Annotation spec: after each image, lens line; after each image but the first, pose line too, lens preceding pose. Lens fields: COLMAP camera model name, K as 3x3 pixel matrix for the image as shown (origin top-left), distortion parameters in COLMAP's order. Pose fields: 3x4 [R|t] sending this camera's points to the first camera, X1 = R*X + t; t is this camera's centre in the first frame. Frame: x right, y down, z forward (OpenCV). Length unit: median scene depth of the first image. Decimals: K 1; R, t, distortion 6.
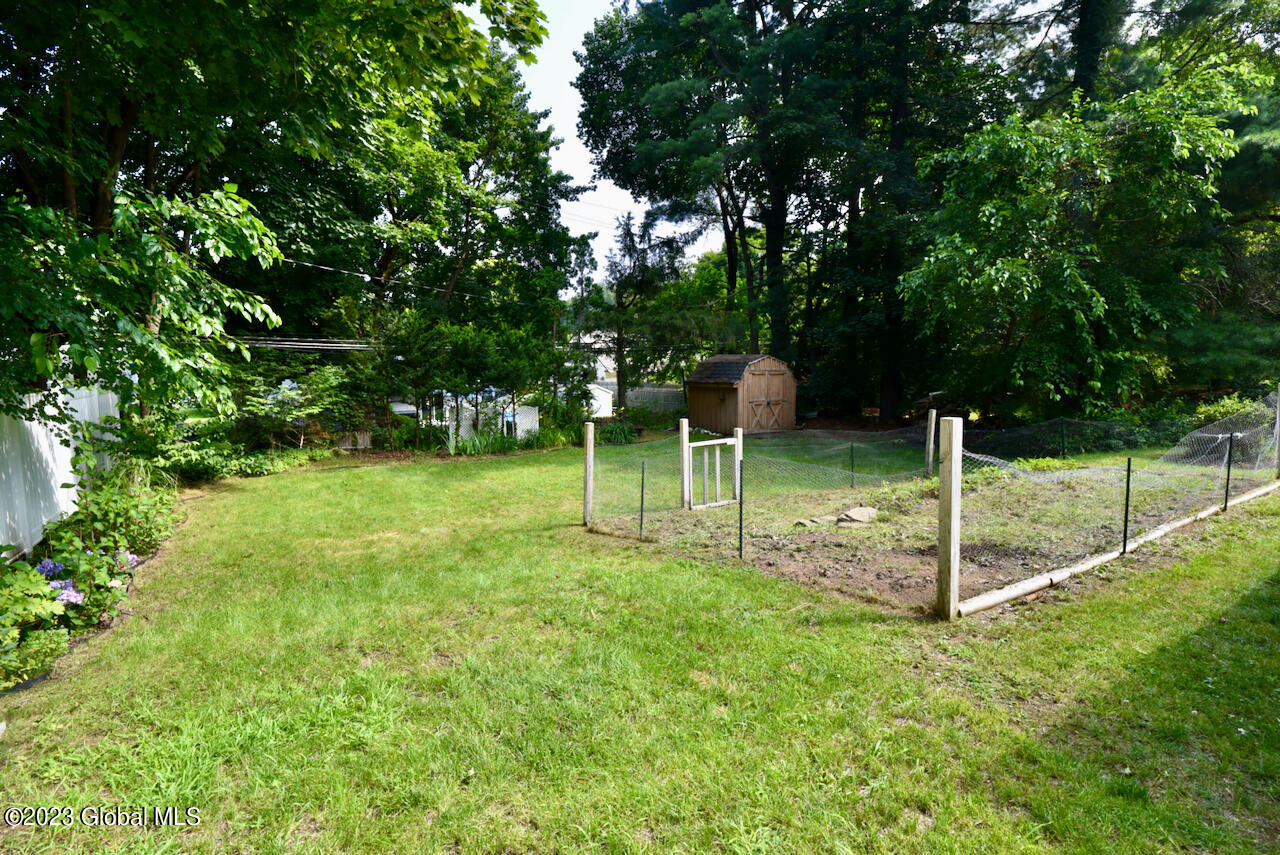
lens RADIAL K [[638.2, 0, 655.7], [0, 638.2, 430.1], [0, 0, 1]] dist [-0.028734, -0.000396]
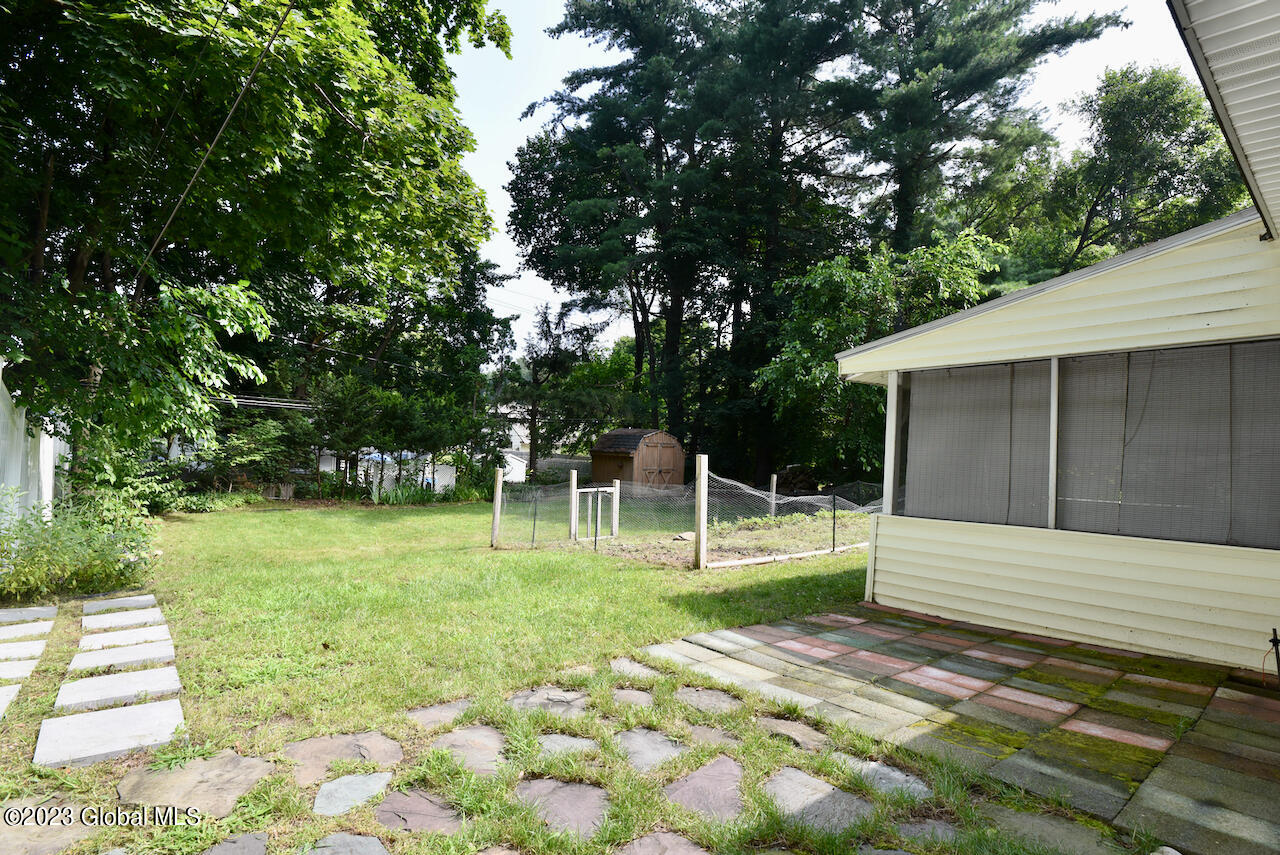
lens RADIAL K [[638.2, 0, 655.7], [0, 638.2, 430.1], [0, 0, 1]] dist [-0.028734, -0.000396]
pose [[0.991088, 0.044549, 0.125538, 0.017766], [-0.028958, 0.991936, -0.123390, 0.023516], [-0.130022, 0.118655, 0.984386, -0.132174]]
